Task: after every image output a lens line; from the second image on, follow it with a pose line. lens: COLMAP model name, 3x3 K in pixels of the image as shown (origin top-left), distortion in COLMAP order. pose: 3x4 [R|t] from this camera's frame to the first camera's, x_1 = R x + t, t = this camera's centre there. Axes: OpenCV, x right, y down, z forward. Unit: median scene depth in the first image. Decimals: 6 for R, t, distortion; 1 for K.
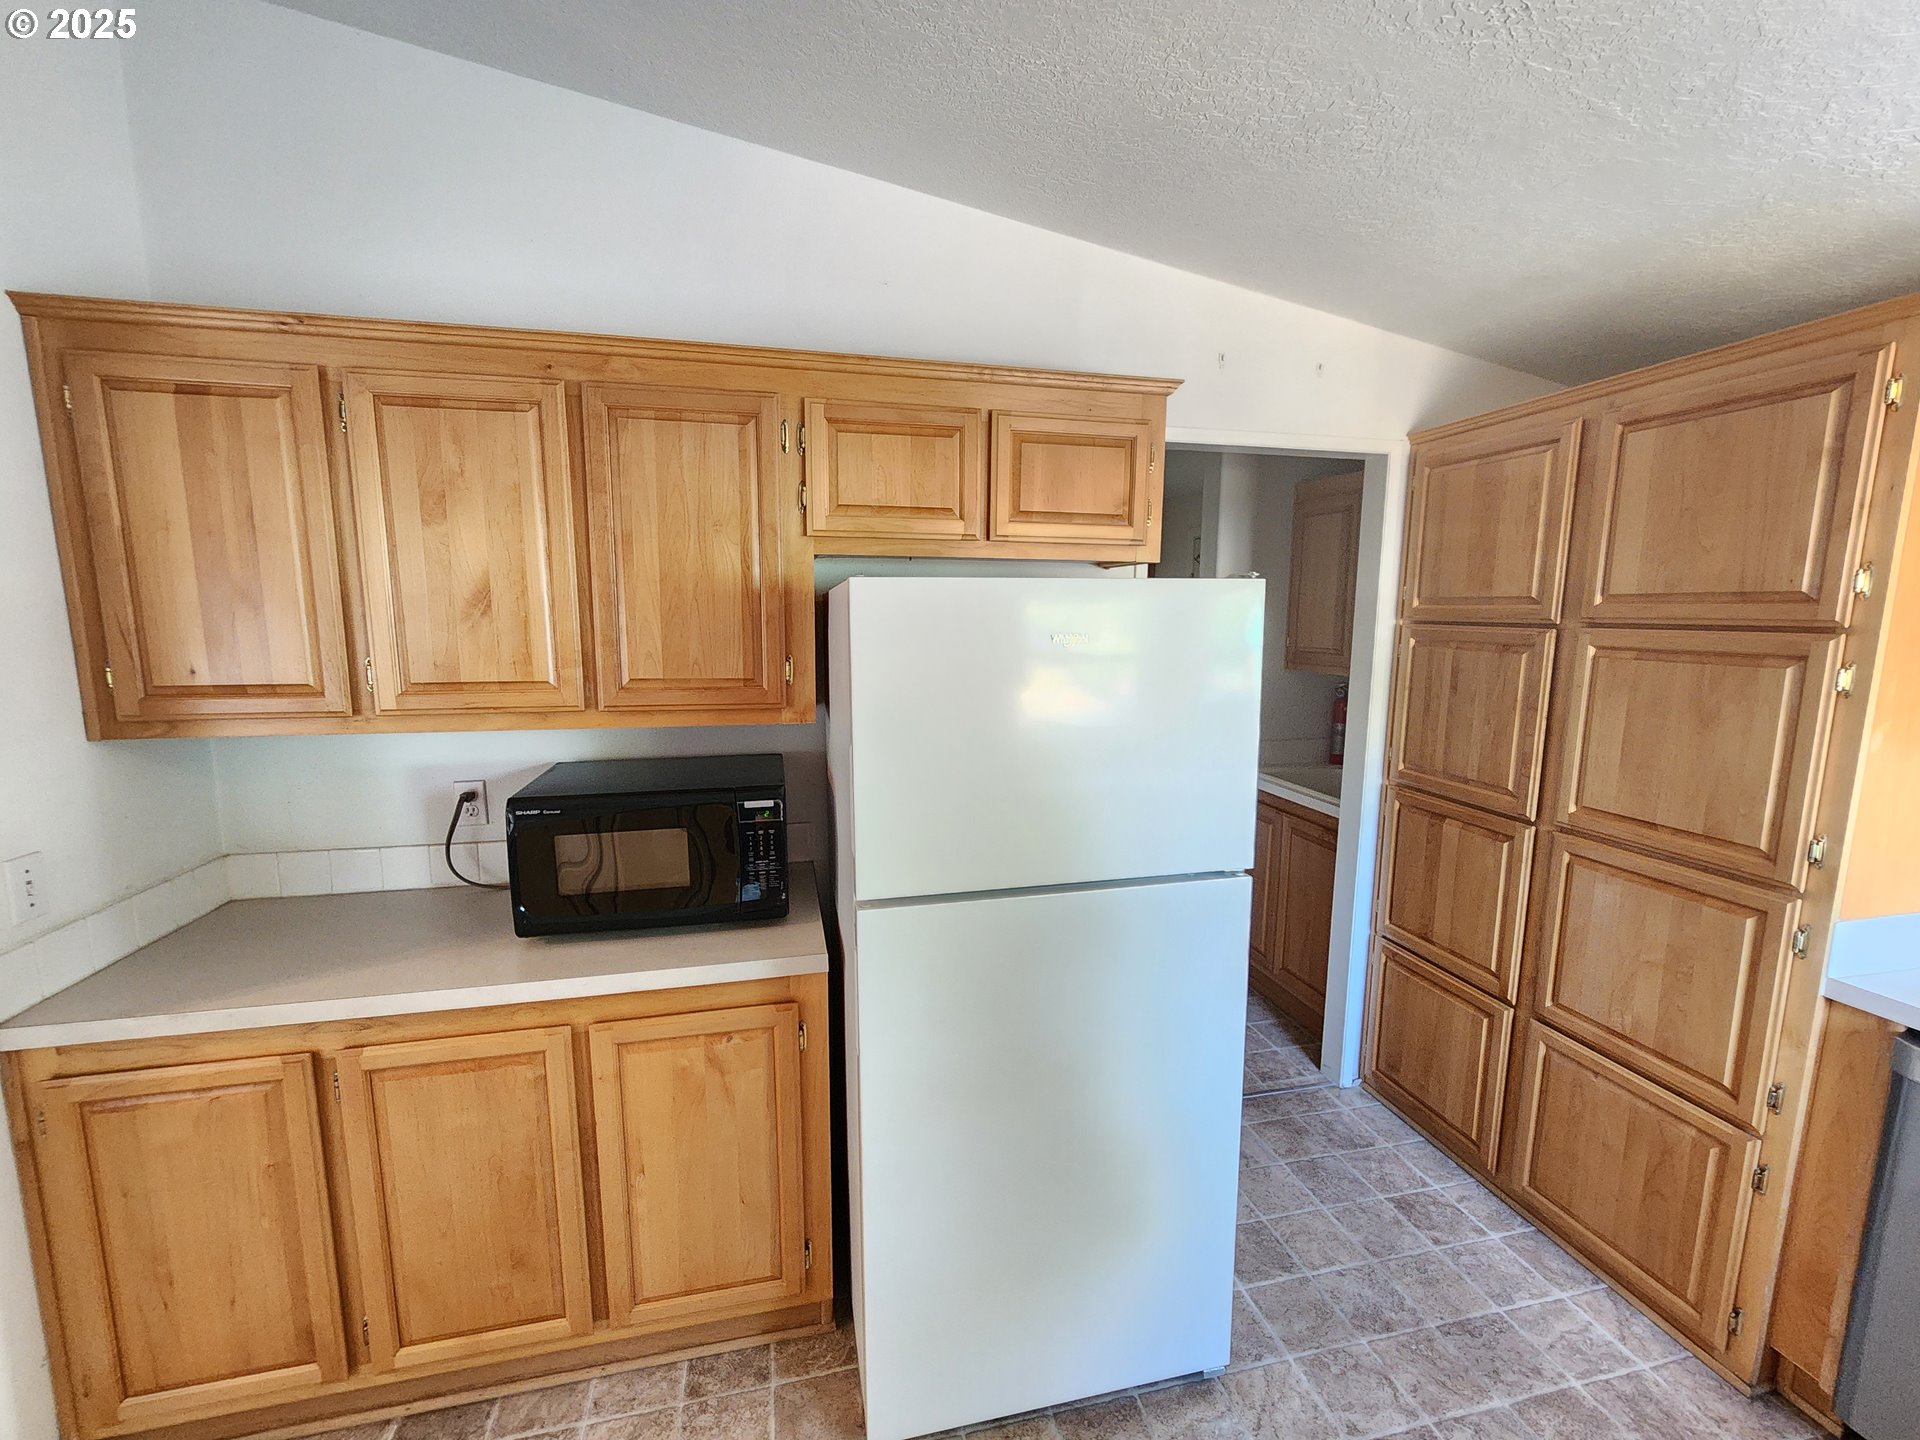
lens RADIAL K [[787.0, 0, 955.9], [0, 787.0, 727.5], [0, 0, 1]] dist [-0.003762, 0.001080]
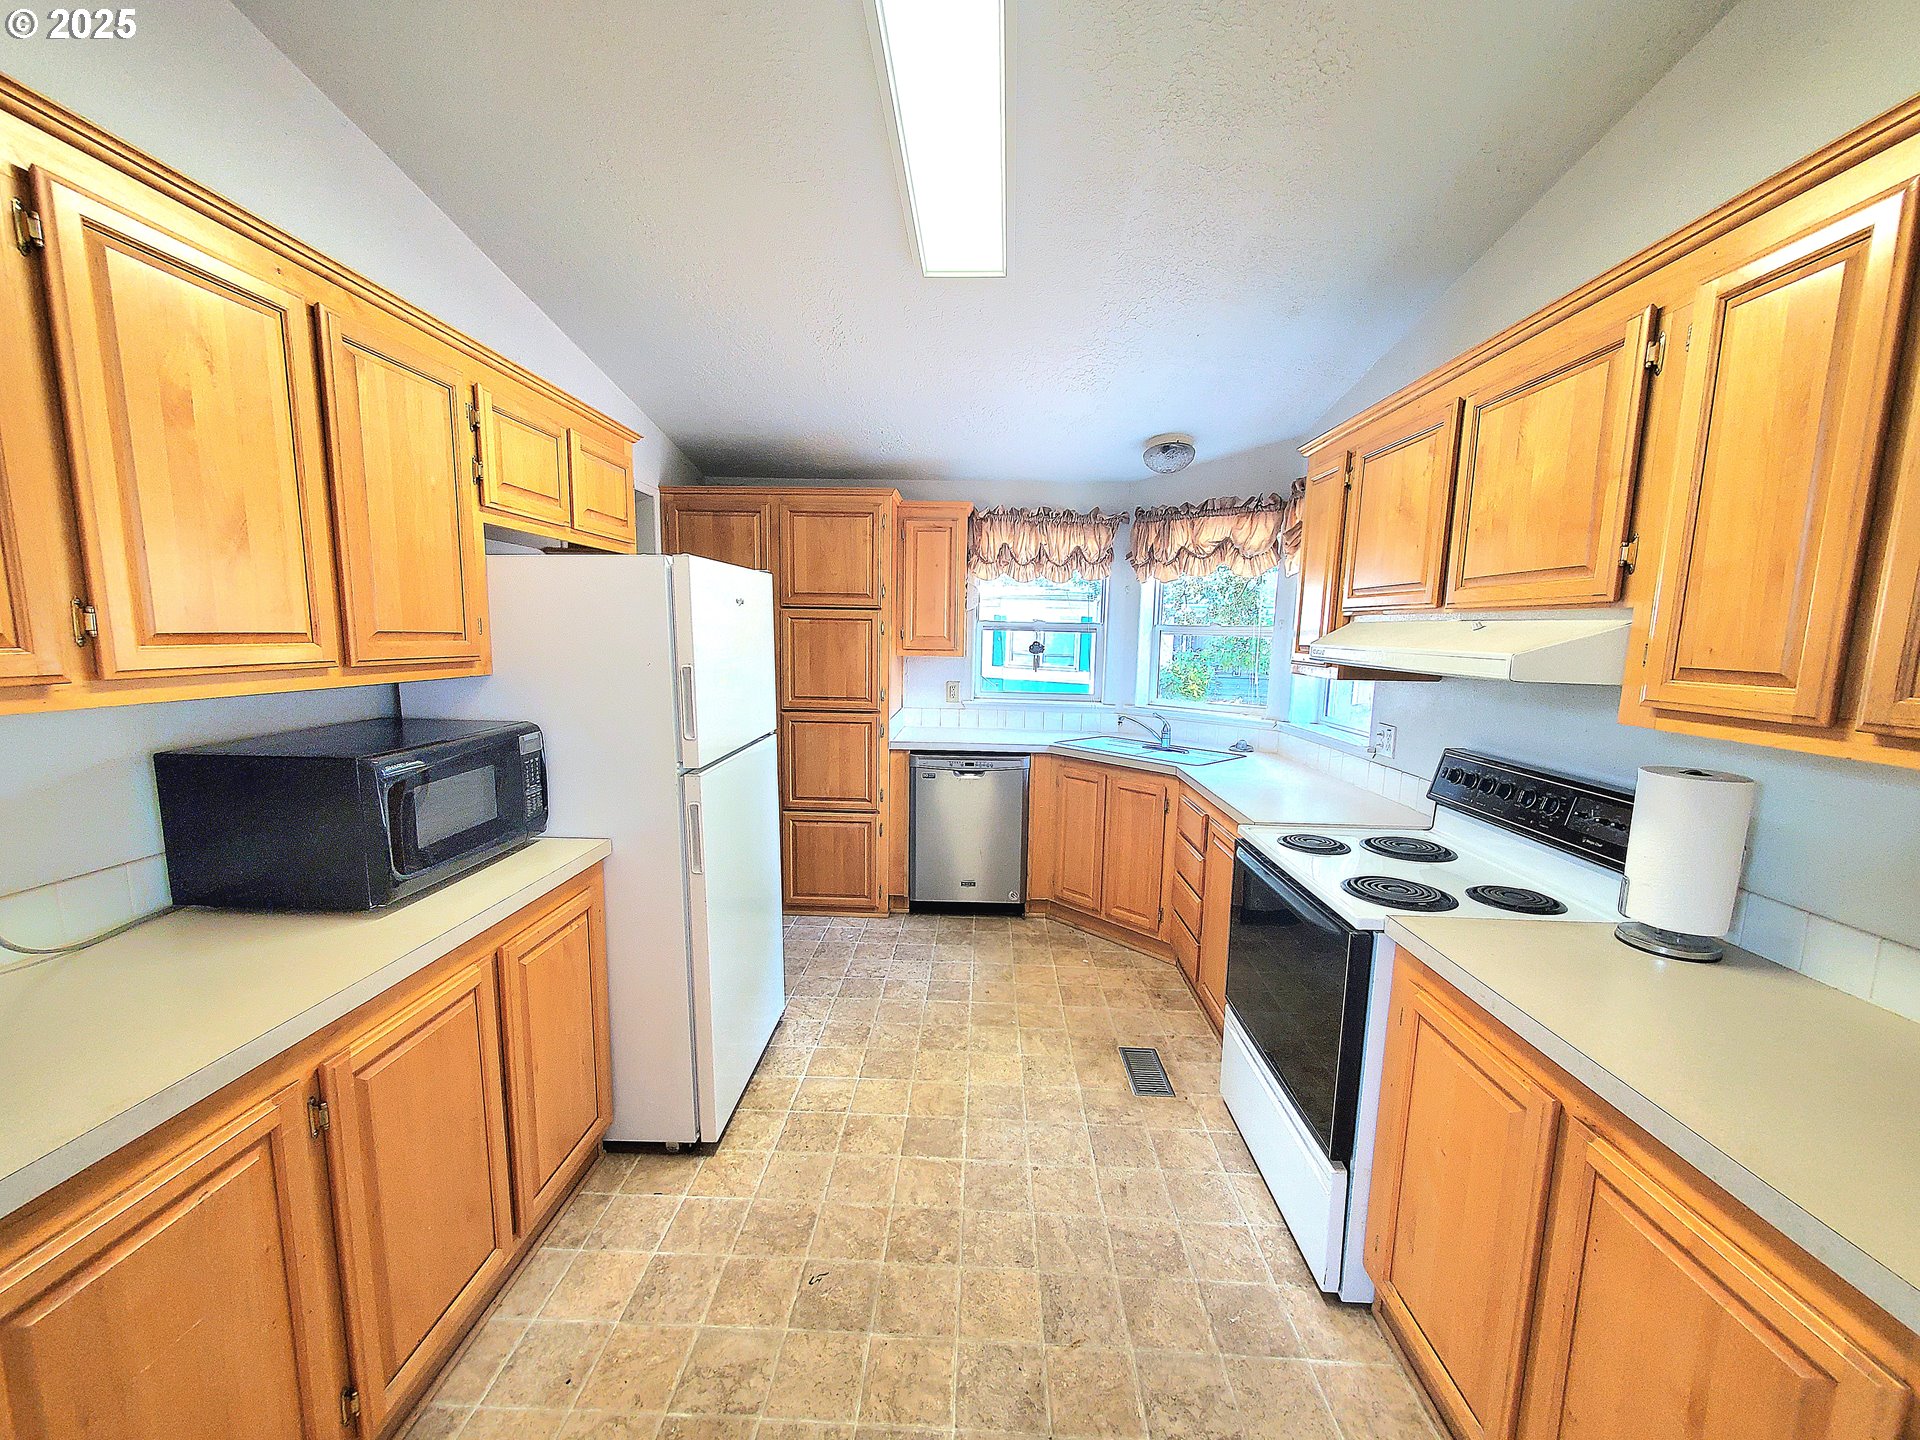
lens RADIAL K [[772.3, 0, 929.4], [0, 772.3, 742.4], [0, 0, 1]] dist [-0.014488, -0.000070]
pose [[0.283966, -0.135778, 0.949172, -1.213968], [0.122806, 0.986920, 0.104438, 0.061075], [-0.950937, 0.086908, 0.296926, 0.096716]]
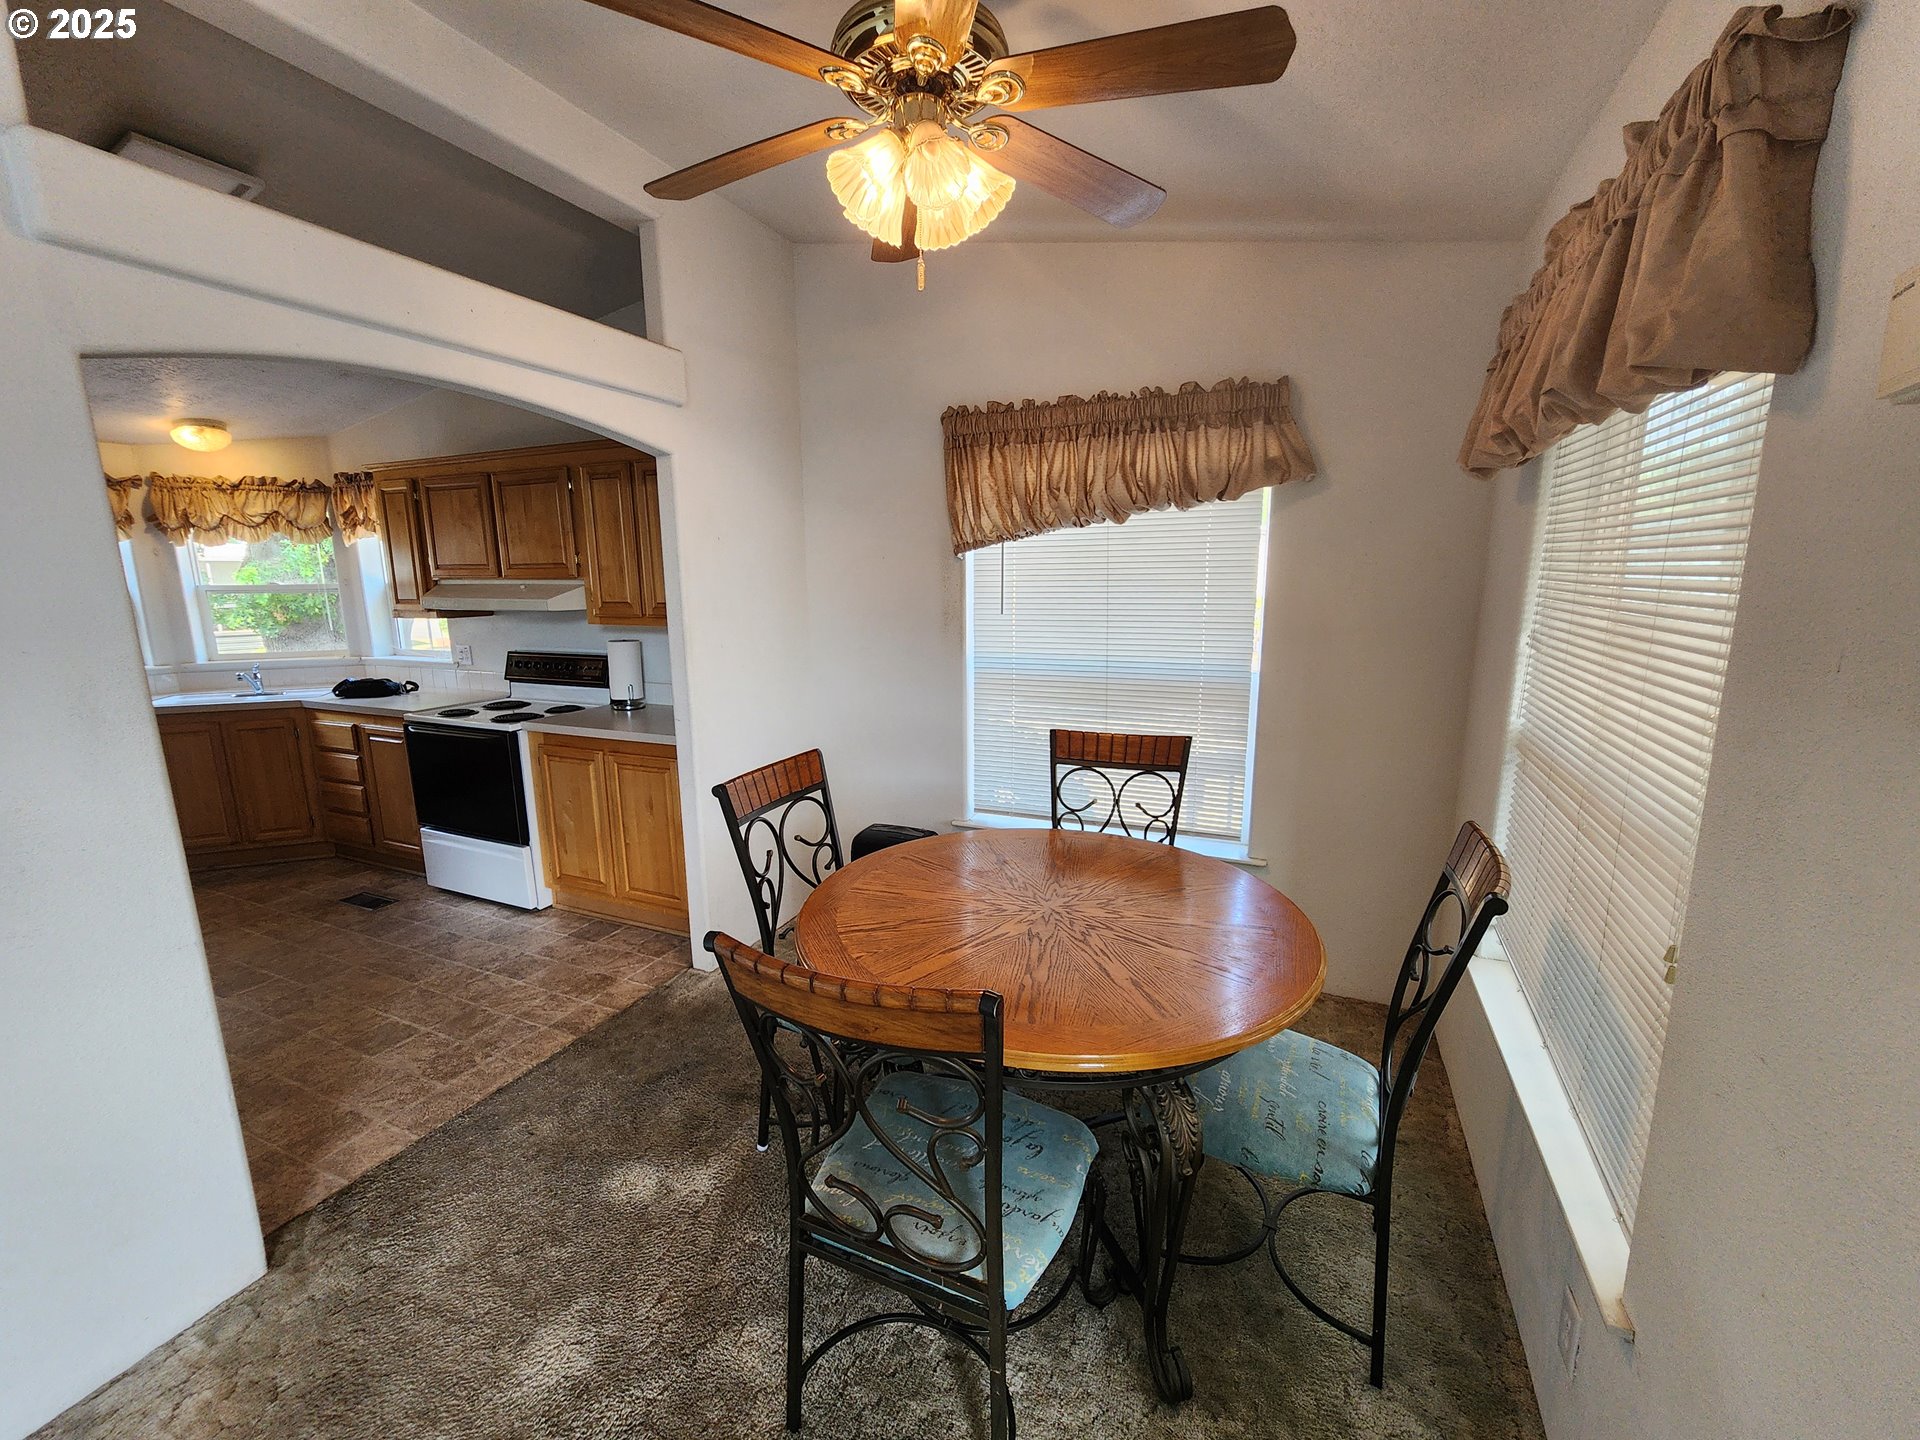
lens RADIAL K [[787.0, 0, 965.2], [0, 787.0, 715.3], [0, 0, 1]] dist [-0.003762, 0.001080]
pose [[-0.801009, -0.104330, 0.589492, -2.420806], [0.093741, 0.950691, 0.295632, -0.096915], [-0.591268, 0.292063, -0.751732, 0.754482]]
